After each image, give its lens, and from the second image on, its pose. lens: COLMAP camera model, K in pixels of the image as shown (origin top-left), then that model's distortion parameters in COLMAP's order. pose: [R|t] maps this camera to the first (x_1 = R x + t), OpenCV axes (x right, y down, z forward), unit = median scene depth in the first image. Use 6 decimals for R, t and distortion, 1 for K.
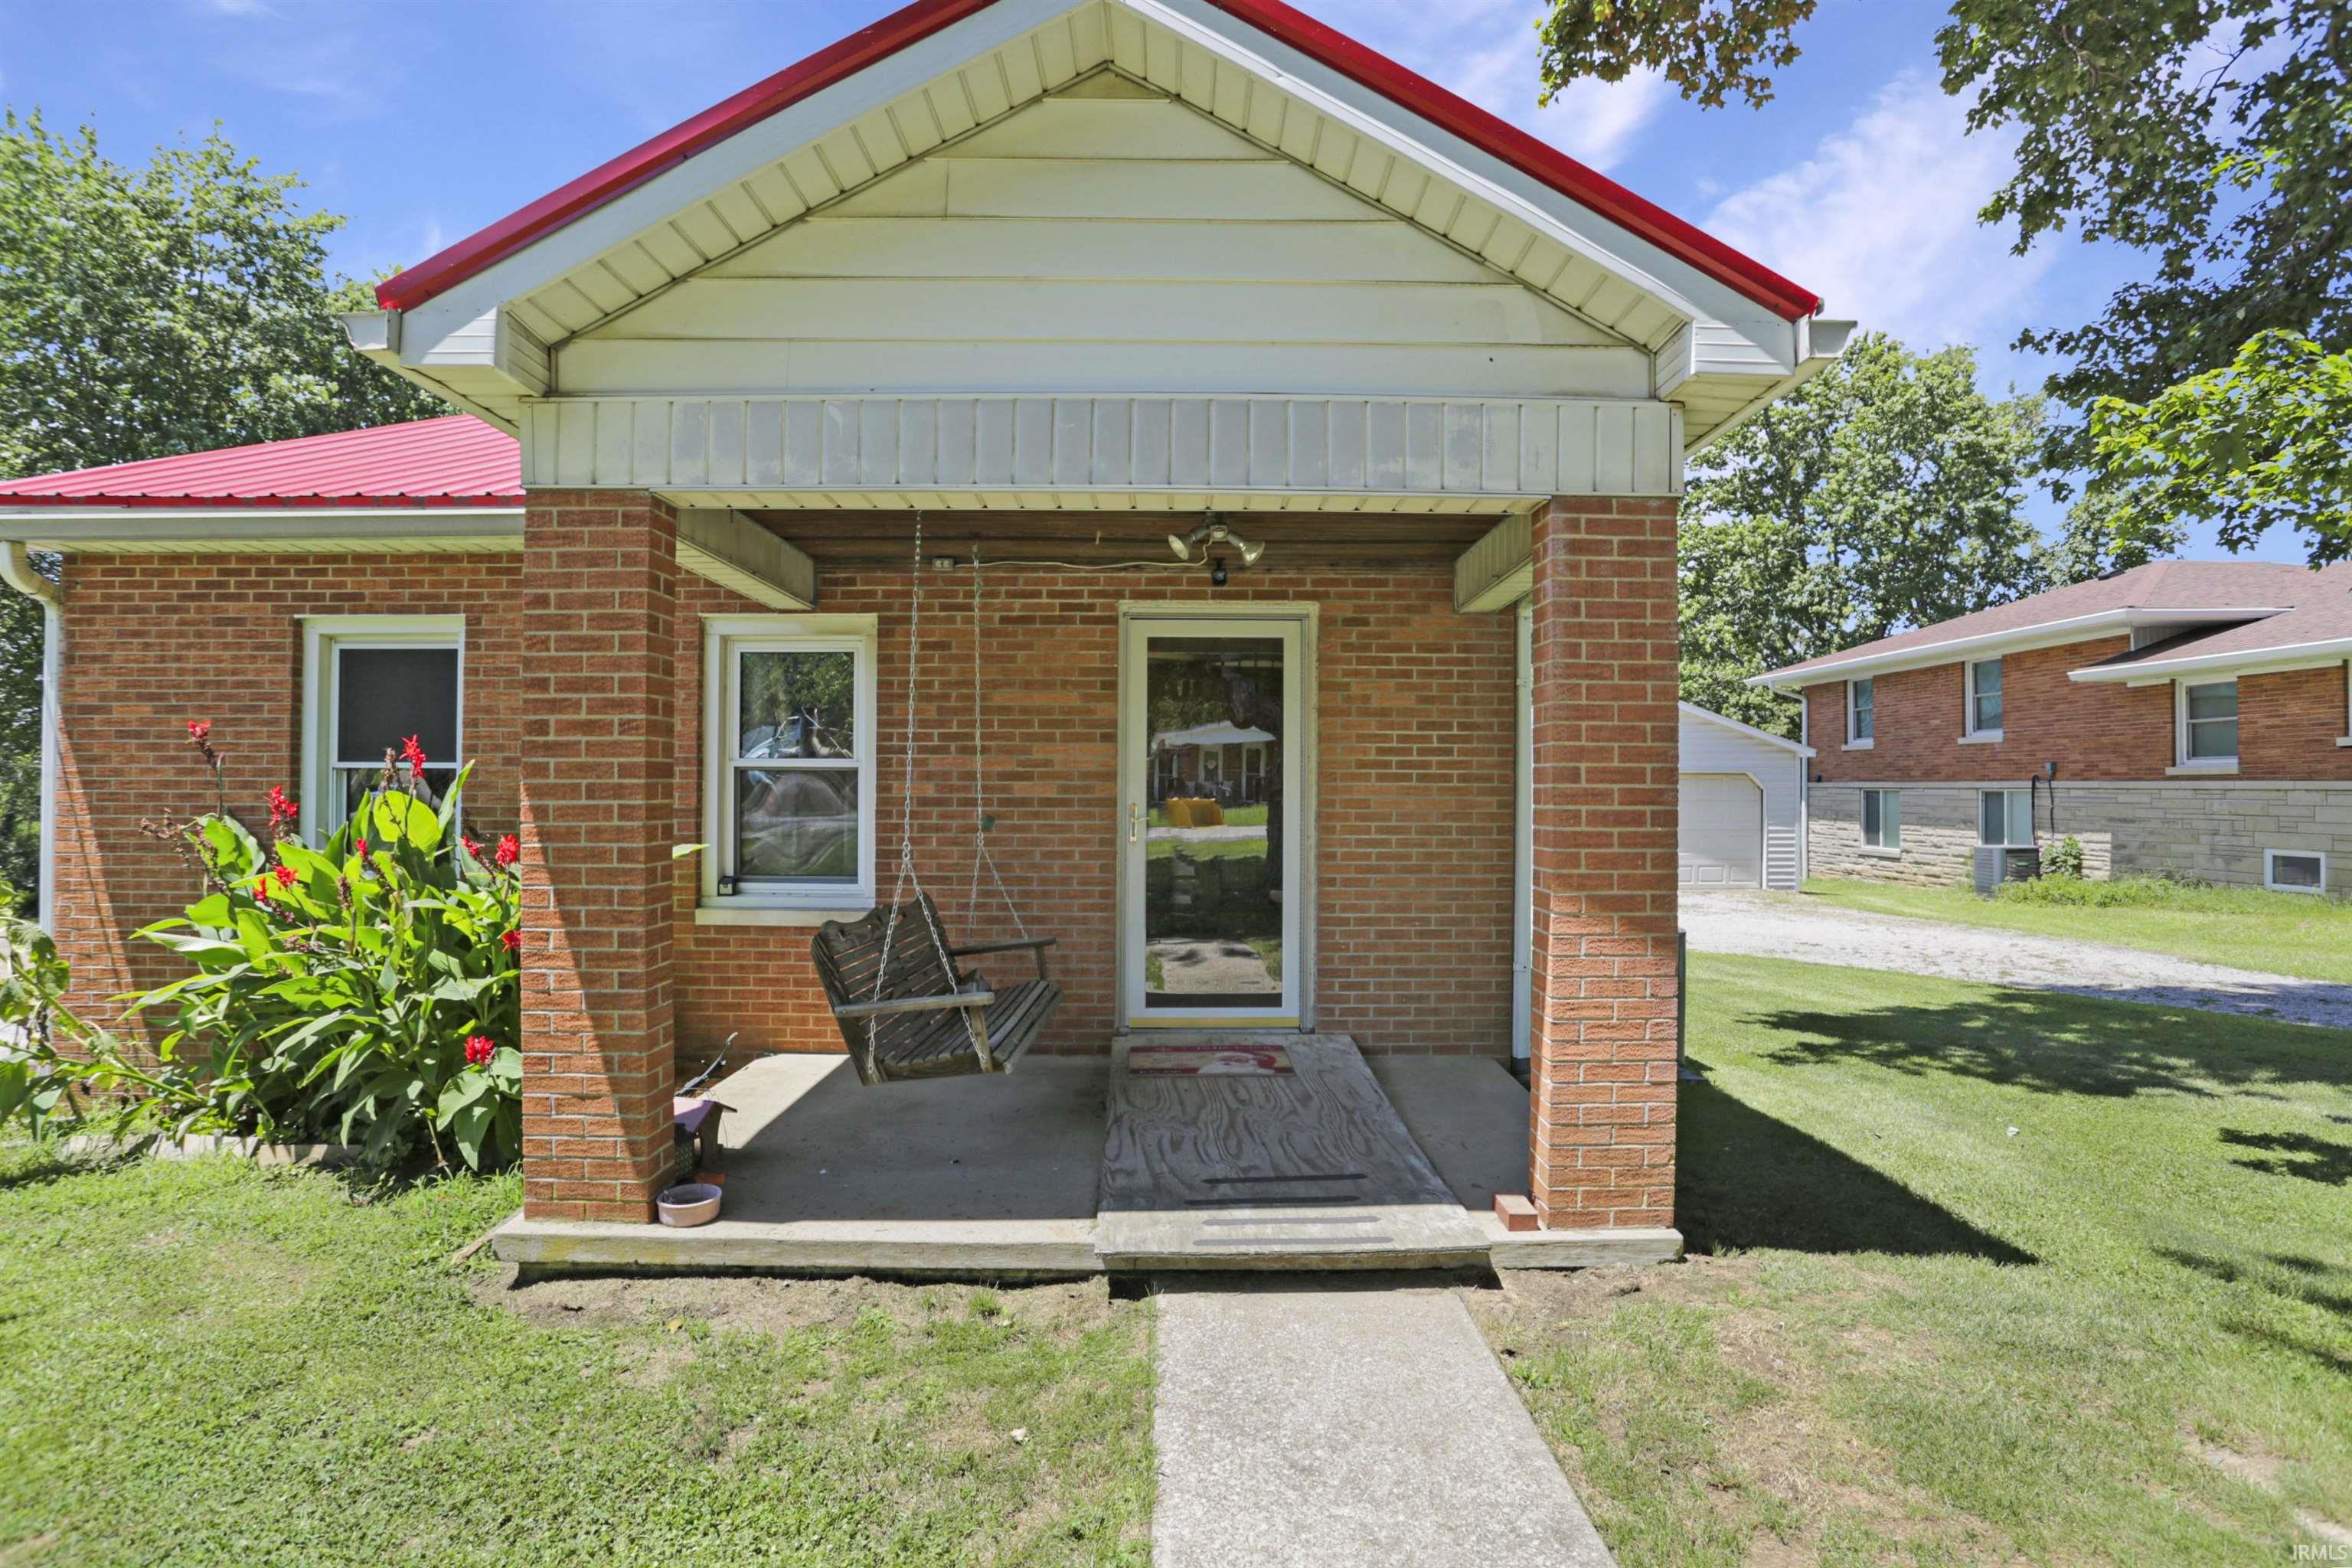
lens RADIAL K [[1130.9, 0, 1174.9], [0, 1130.9, 793.2], [0, 0, 1]] dist [-0.038118, 0.001706]
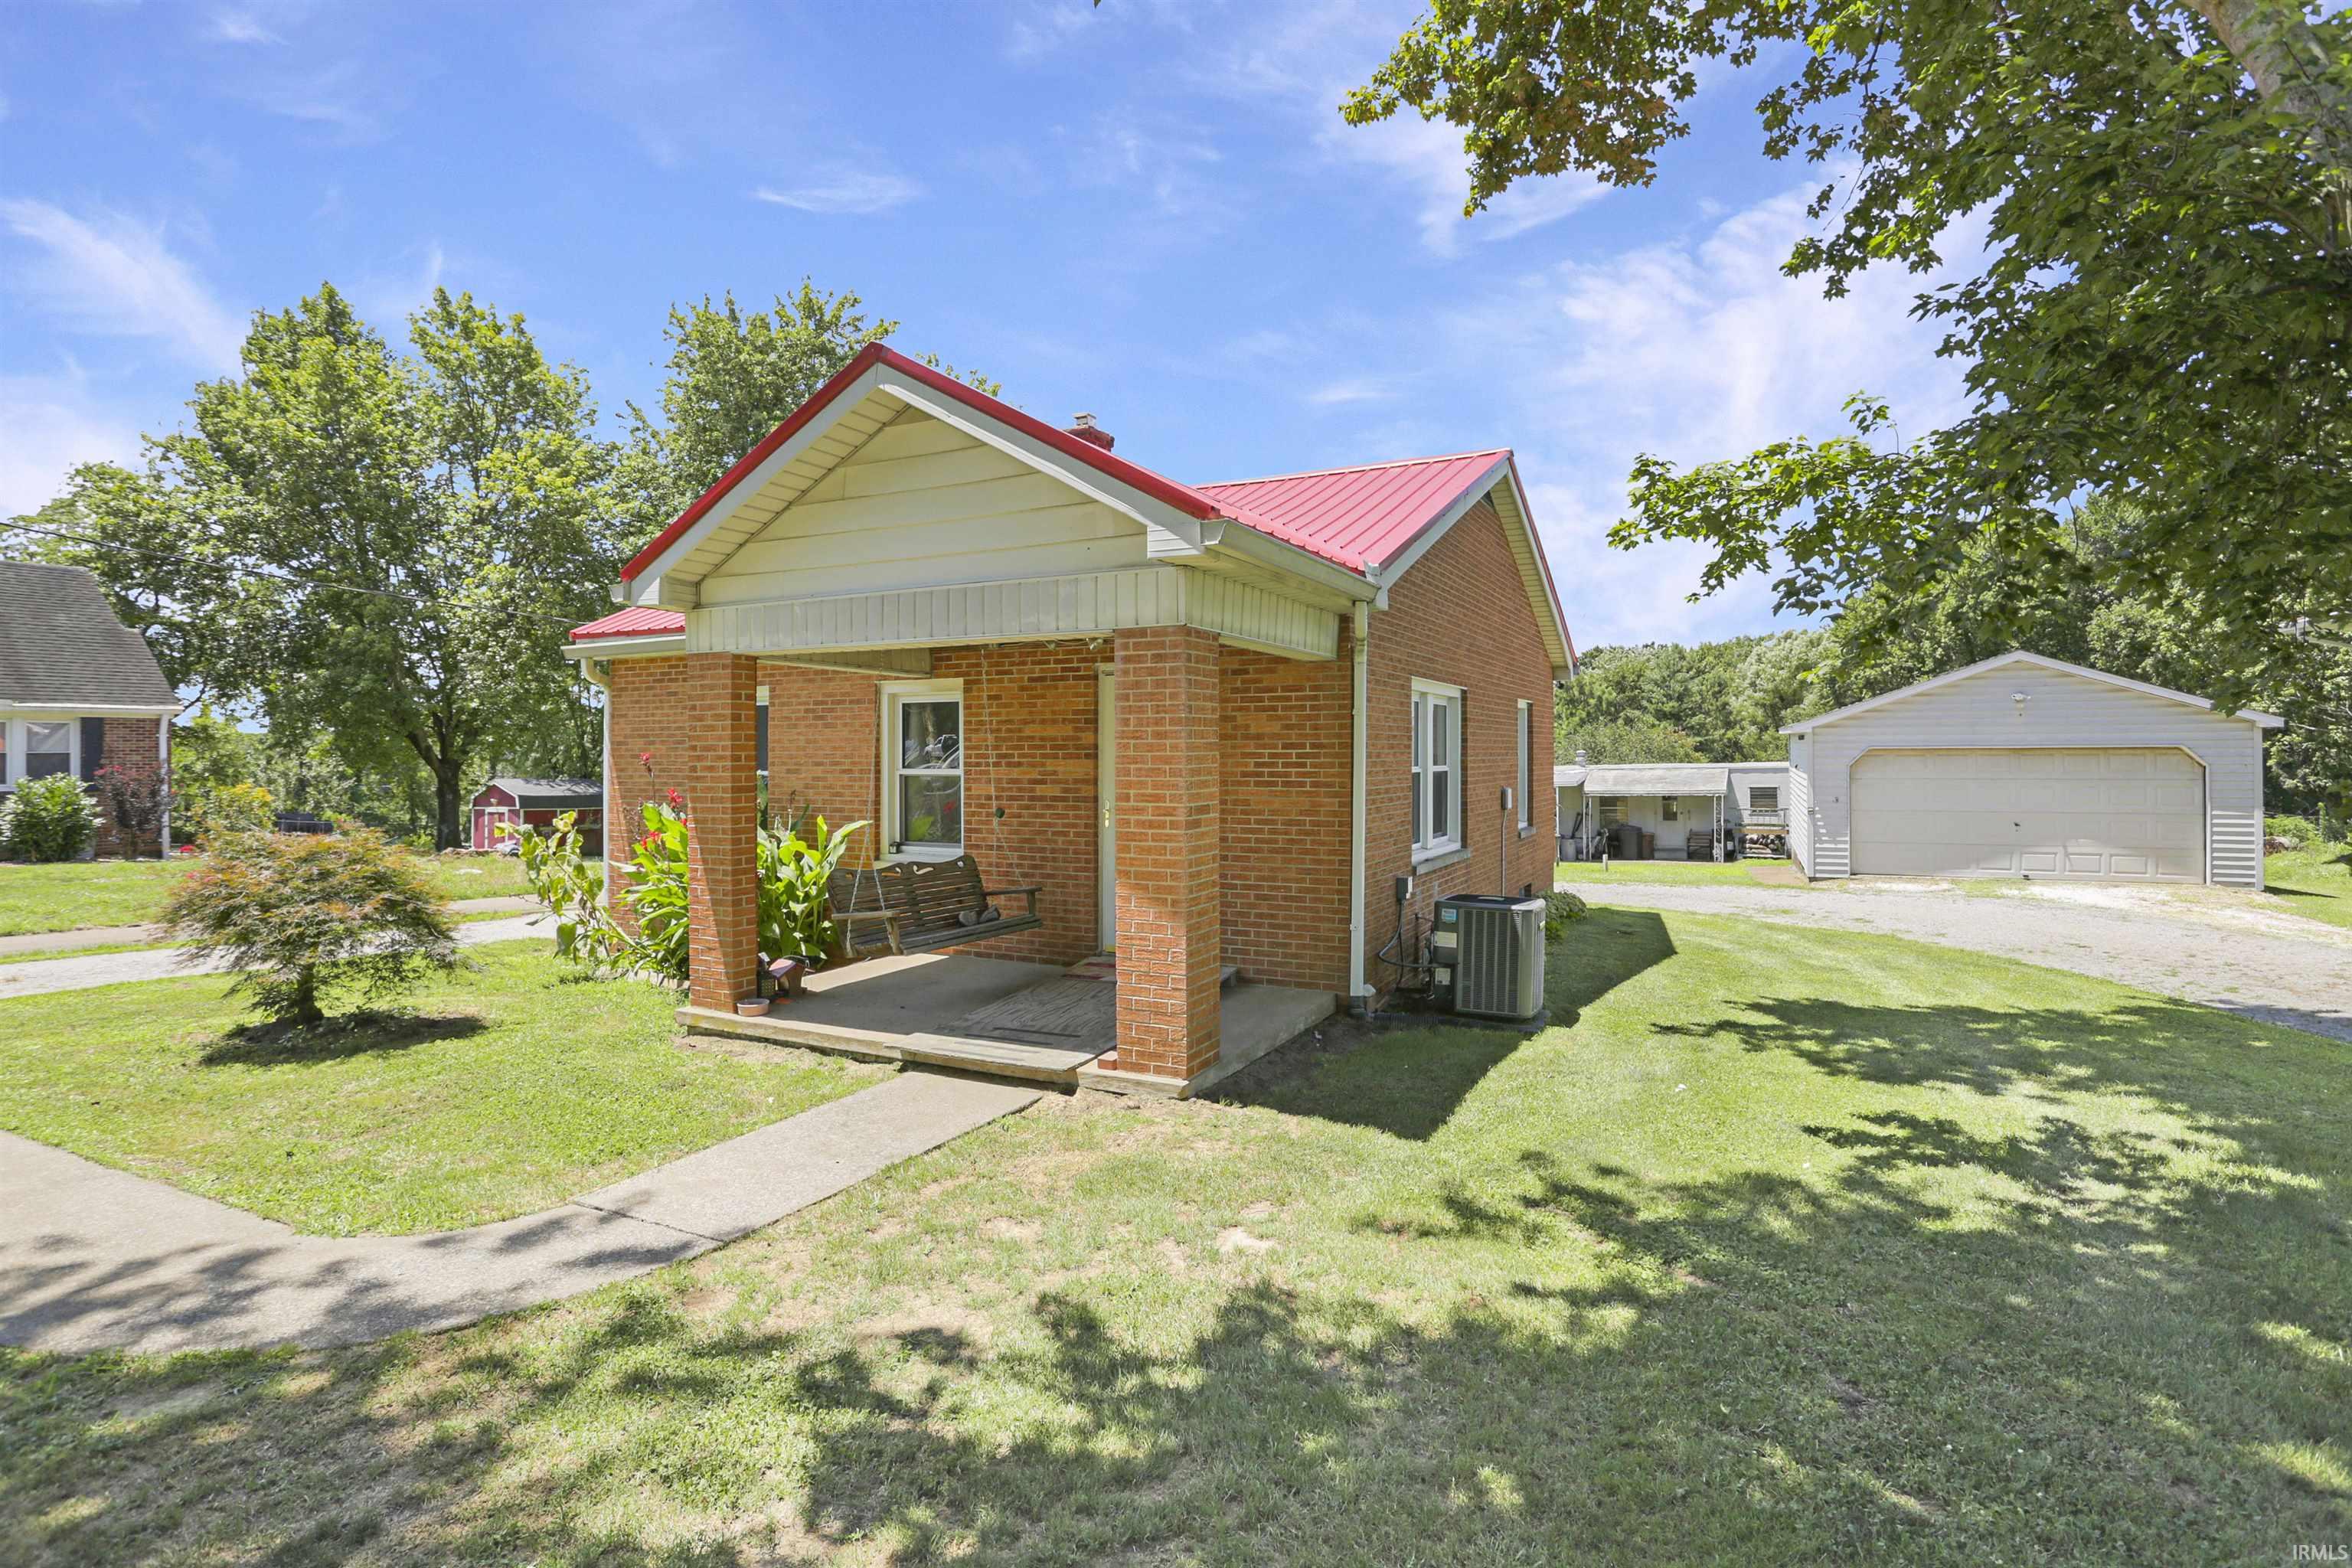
lens RADIAL K [[1130.9, 0, 1169.1], [0, 1130.9, 764.6], [0, 0, 1]] dist [-0.038118, 0.001706]
pose [[0.889085, -0.002407, -0.457735, 1.141198], [0.004996, 0.999978, 0.004446, -0.069873], [0.457714, -0.006239, 0.889077, -0.439814]]
